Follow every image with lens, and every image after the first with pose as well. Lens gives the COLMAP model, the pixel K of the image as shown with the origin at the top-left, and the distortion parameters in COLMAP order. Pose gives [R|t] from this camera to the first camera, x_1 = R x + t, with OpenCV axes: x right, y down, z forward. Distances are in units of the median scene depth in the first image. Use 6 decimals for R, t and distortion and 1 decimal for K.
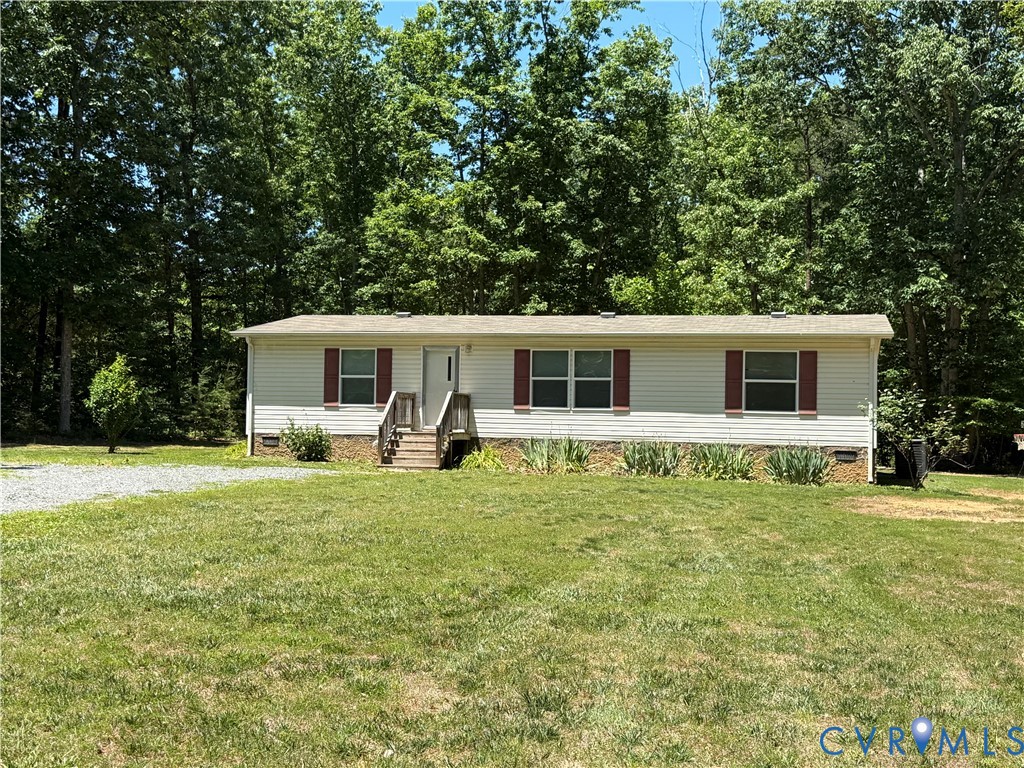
lens RADIAL K [[1328.6, 0, 512.0], [0, 1328.6, 384.0], [0, 0, 1]] dist [0.189729, 0.010827]
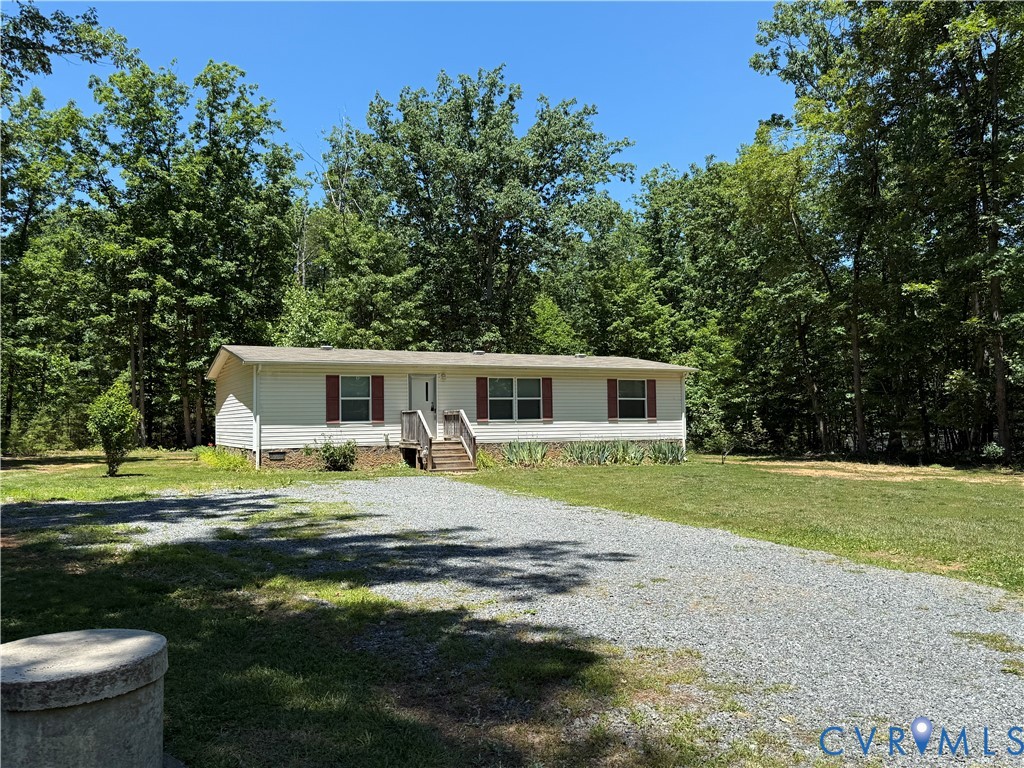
lens RADIAL K [[854.4, 0, 512.0], [0, 854.4, 384.0], [0, 0, 1]] dist [0.005914, 0.001291]
pose [[0.749768, 0.001247, 0.661699, -0.542270], [0.008313, 0.999902, -0.011304, -0.009301], [-0.661648, 0.013976, 0.749684, 0.336555]]
